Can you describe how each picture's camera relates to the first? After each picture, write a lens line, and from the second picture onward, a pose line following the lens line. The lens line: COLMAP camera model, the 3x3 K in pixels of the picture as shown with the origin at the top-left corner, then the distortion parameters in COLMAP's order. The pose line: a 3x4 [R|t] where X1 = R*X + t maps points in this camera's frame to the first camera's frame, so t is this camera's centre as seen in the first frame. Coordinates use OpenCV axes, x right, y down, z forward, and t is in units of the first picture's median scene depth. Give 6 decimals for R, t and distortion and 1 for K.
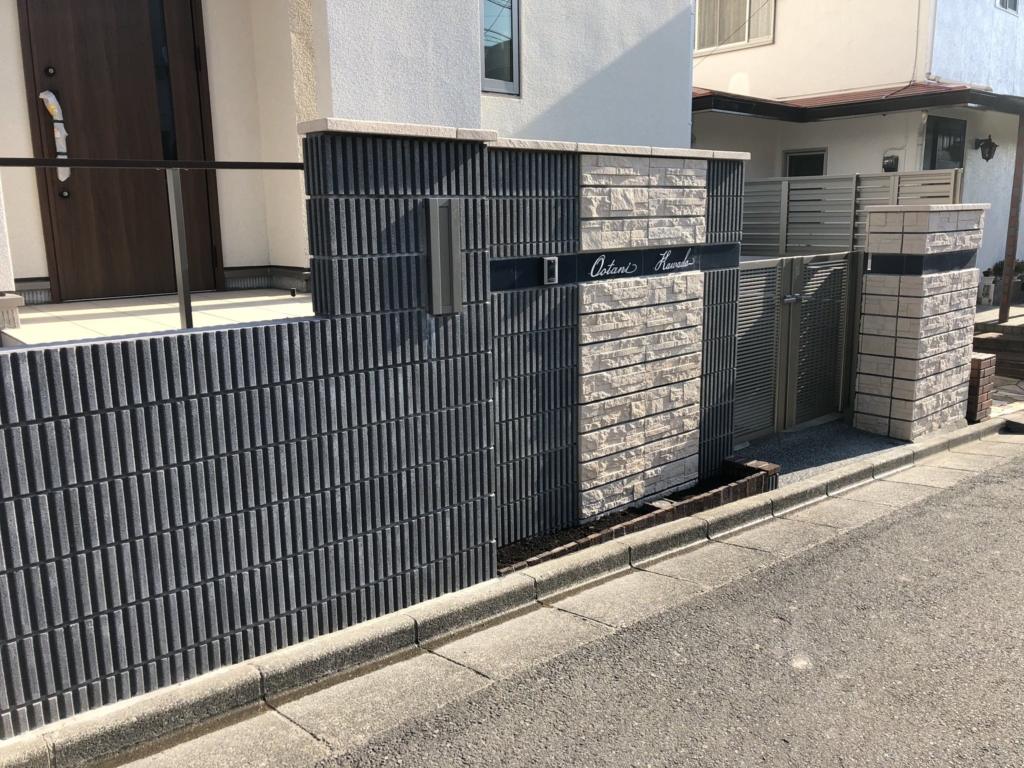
lens RADIAL K [[843.2, 0, 514.6], [0, 843.2, 381.5], [0, 0, 1]] dist [0.009937, -0.000195]
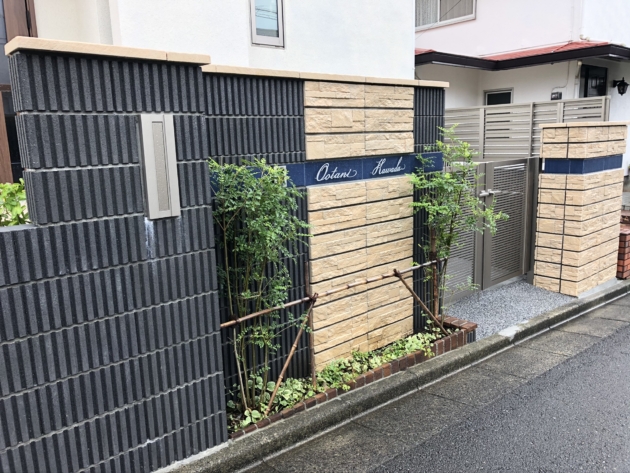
lens RADIAL K [[518.7, 0, 317.4], [0, 518.7, 236.7], [0, 0, 1]] dist [0.009937, -0.000195]
pose [[0.999819, -0.013606, -0.013334, 0.088106], [0.013506, 0.999880, -0.007565, -0.032292], [0.013435, 0.007383, 0.999882, 0.214202]]
